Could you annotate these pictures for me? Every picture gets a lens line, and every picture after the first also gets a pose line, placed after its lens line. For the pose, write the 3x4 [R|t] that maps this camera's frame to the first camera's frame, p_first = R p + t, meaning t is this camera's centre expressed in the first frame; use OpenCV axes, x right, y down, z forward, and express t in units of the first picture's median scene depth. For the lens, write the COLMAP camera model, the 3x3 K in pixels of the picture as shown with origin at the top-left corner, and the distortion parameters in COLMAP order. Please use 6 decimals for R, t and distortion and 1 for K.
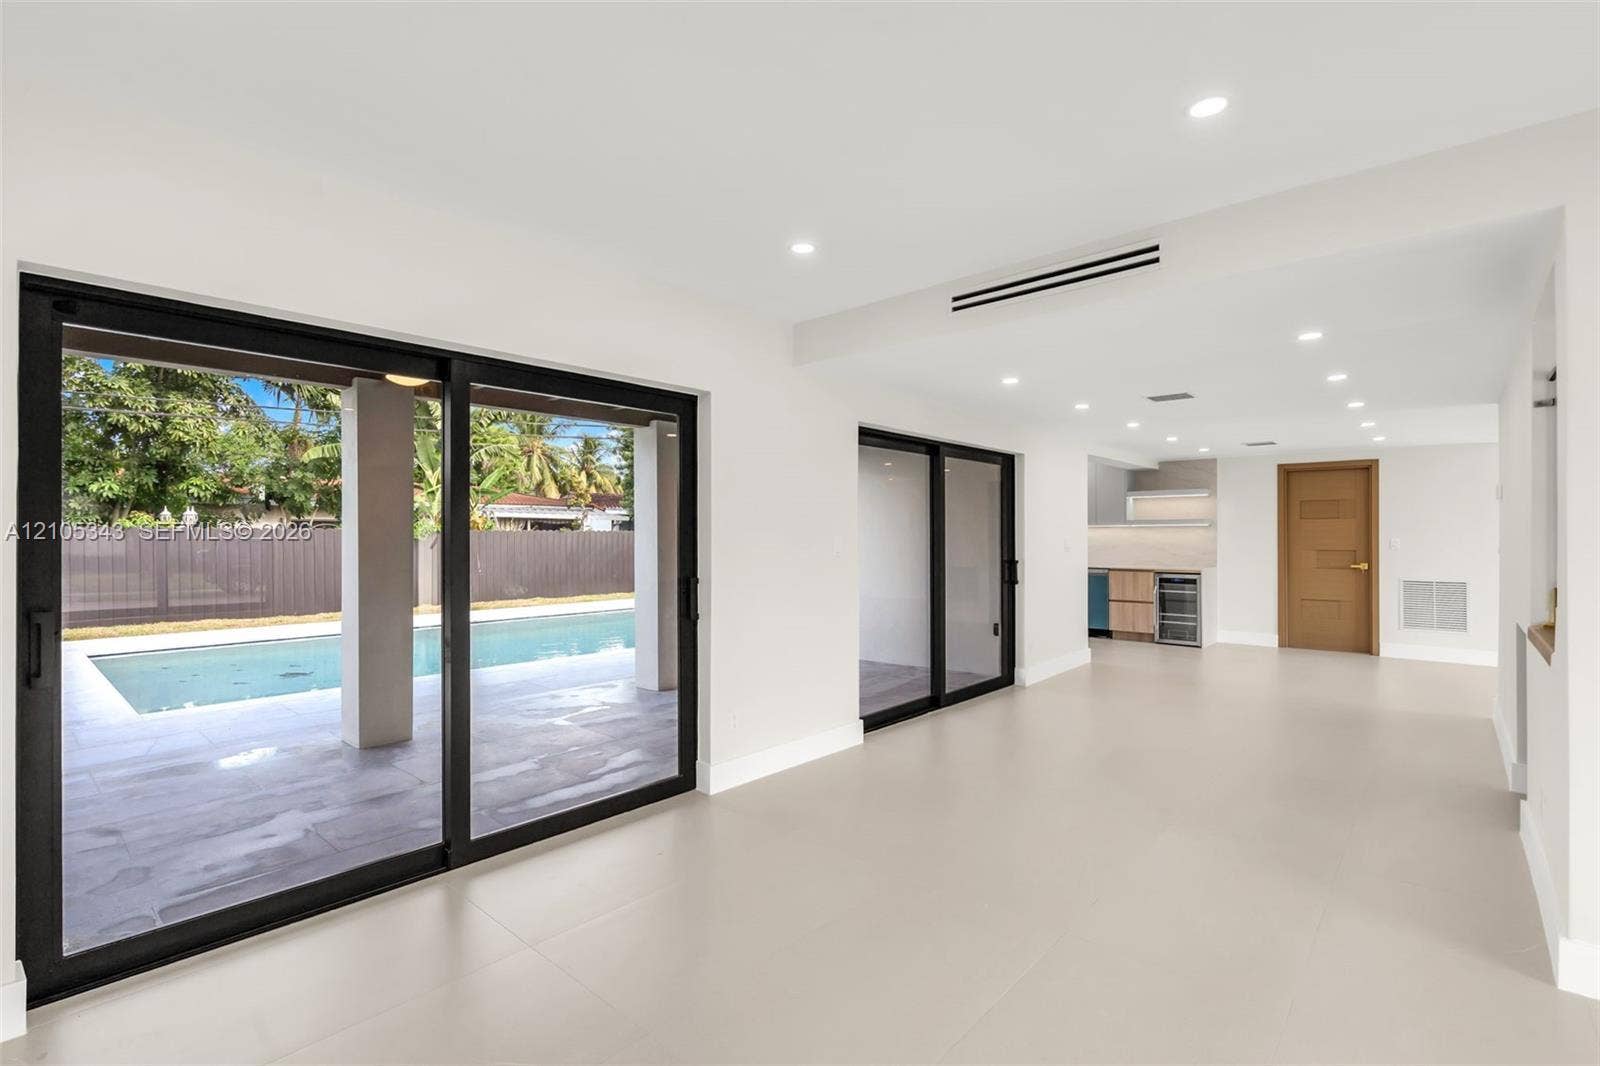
lens RADIAL K [[741.3, 0, 786.0], [0, 741.3, 539.5], [0, 0, 1]] dist [-0.000365, 0.000041]
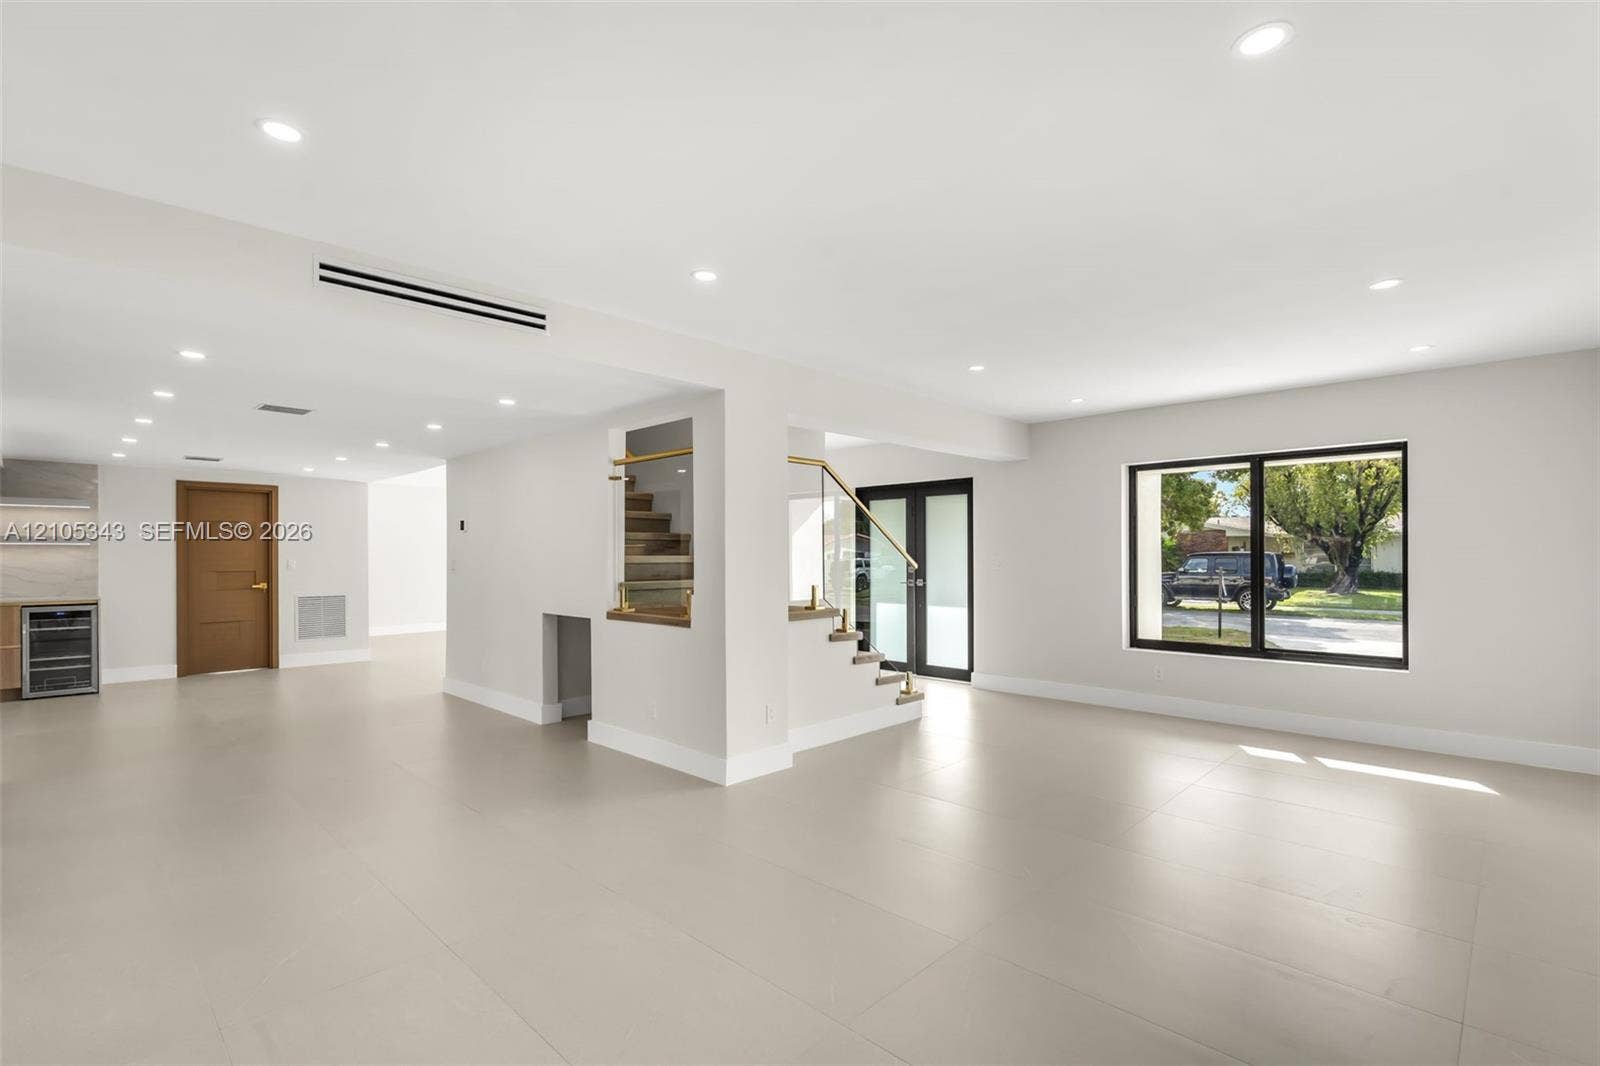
lens RADIAL K [[731.7, 0, 795.4], [0, 731.7, 534.4], [0, 0, 1]] dist [-0.001599, -0.000206]
pose [[0.064091, 0.028945, 0.997524, -0.204469], [0.005263, 0.999556, -0.029342, -0.002719], [-0.997930, 0.007131, 0.063910, 0.170396]]
